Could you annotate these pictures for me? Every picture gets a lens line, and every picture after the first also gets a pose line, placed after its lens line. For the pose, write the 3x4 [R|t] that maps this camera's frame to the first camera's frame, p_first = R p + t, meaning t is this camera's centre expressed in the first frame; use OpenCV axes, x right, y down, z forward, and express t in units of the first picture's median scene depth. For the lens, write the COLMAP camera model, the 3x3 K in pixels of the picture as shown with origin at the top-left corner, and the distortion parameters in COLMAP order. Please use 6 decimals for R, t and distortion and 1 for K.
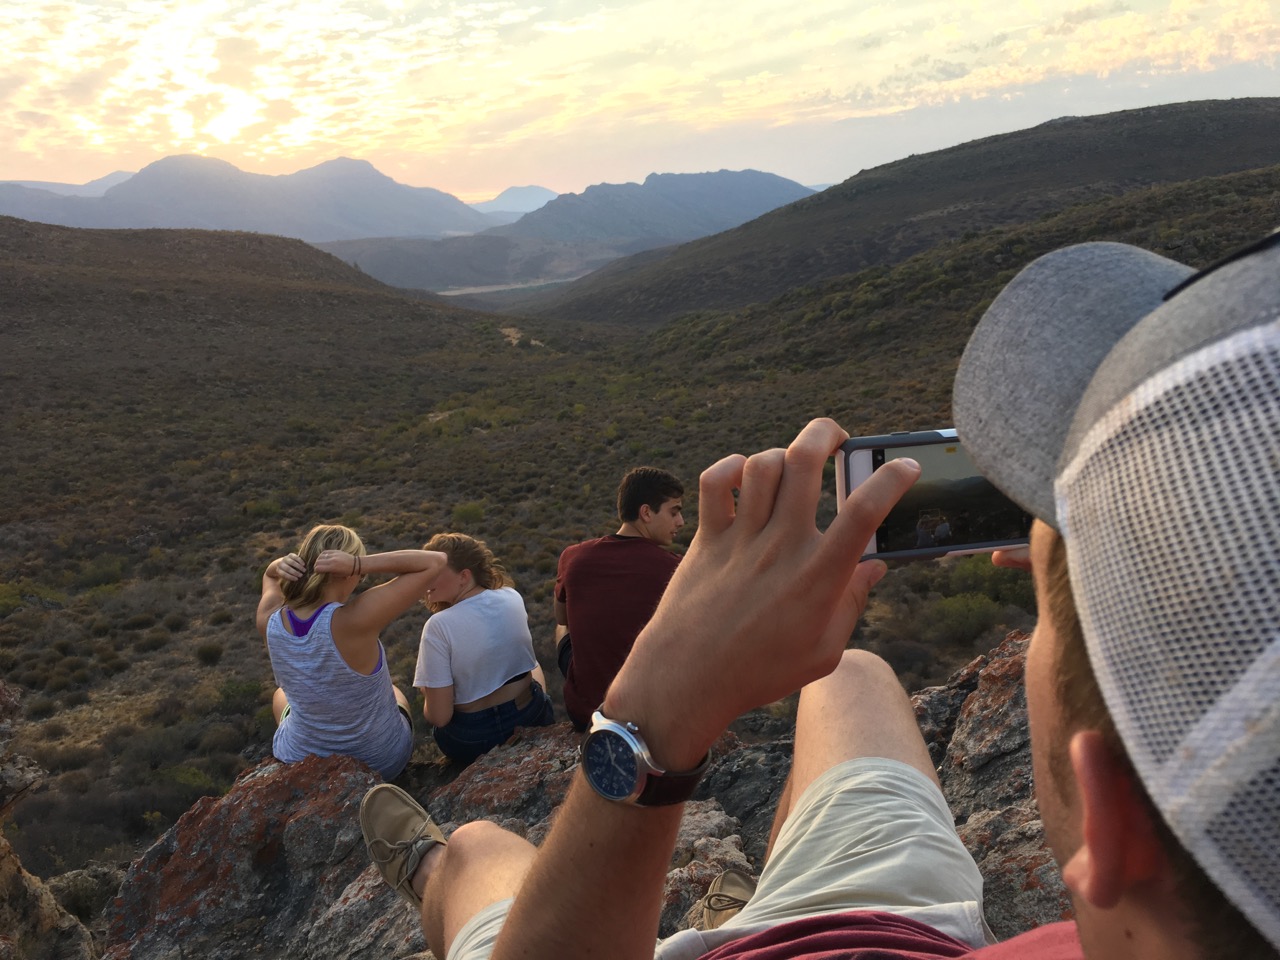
lens RADIAL K [[1078.9, 0, 631.2], [0, 1078.9, 475.5], [0, 0, 1]] dist [0.069714, -0.092999]
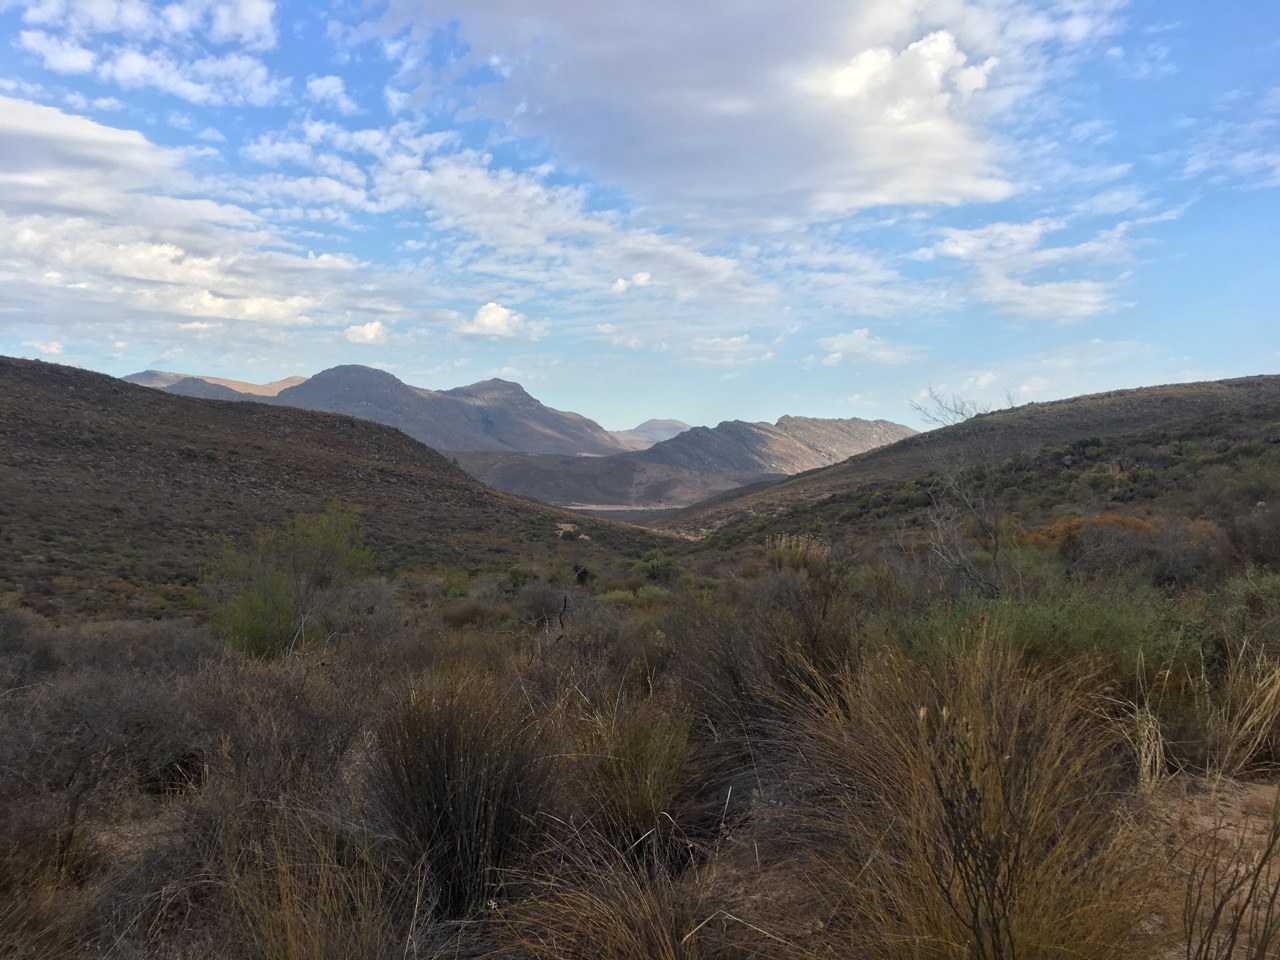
lens RADIAL K [[1078.9, 0, 631.2], [0, 1078.9, 475.5], [0, 0, 1]] dist [0.069714, -0.092999]
pose [[0.989372, 0.087429, -0.116189, 0.108089], [-0.109680, 0.973318, -0.201551, 0.017241], [0.095467, 0.212152, 0.972562, 0.165282]]
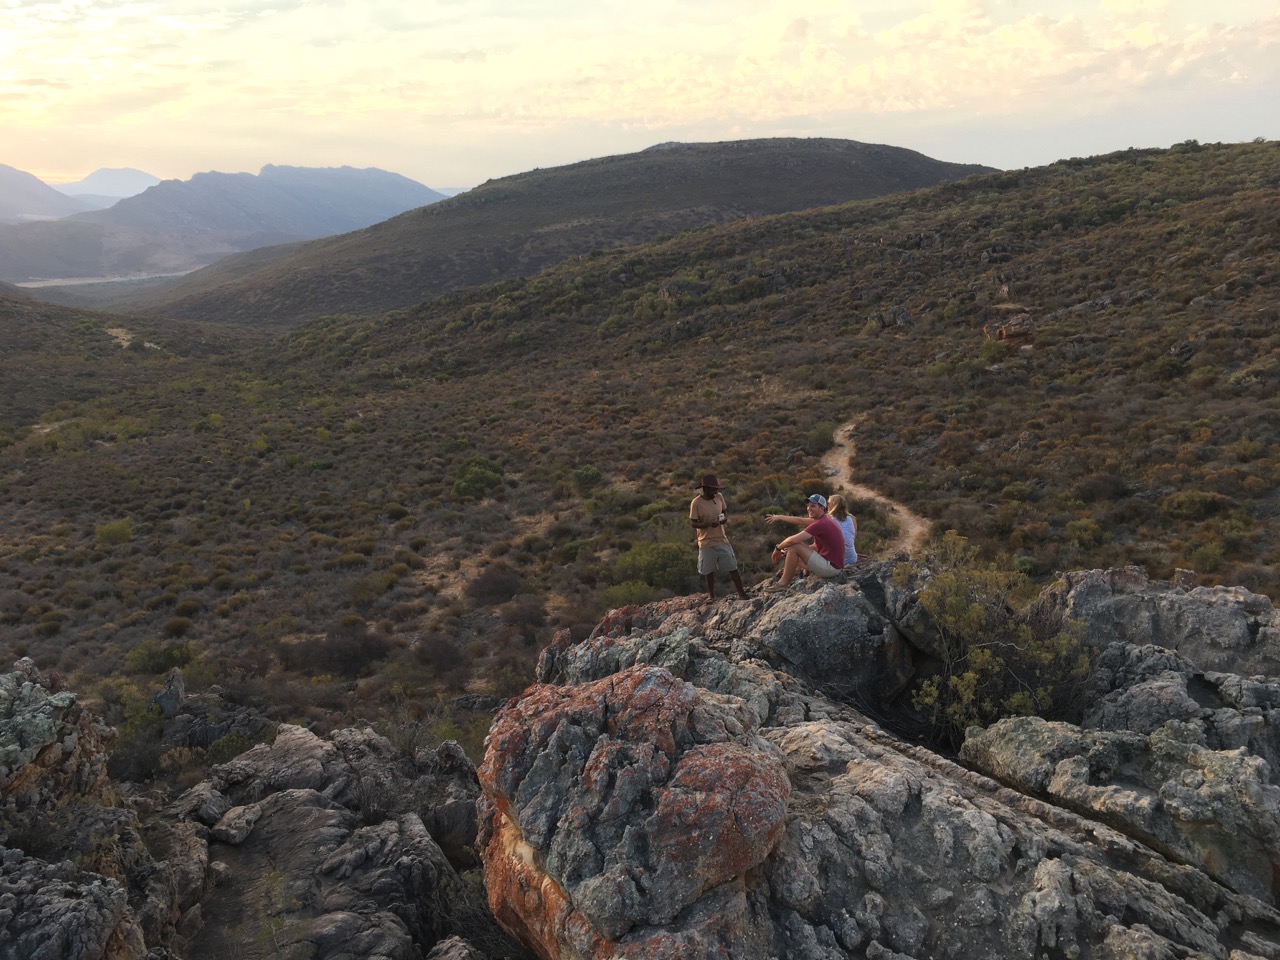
lens RADIAL K [[1078.9, 0, 631.2], [0, 1078.9, 475.5], [0, 0, 1]] dist [0.069714, -0.092999]
pose [[0.944607, -0.027049, 0.327088, -0.014872], [0.028233, 0.999601, 0.001130, -0.002020], [-0.326988, 0.008167, 0.944993, -0.026290]]
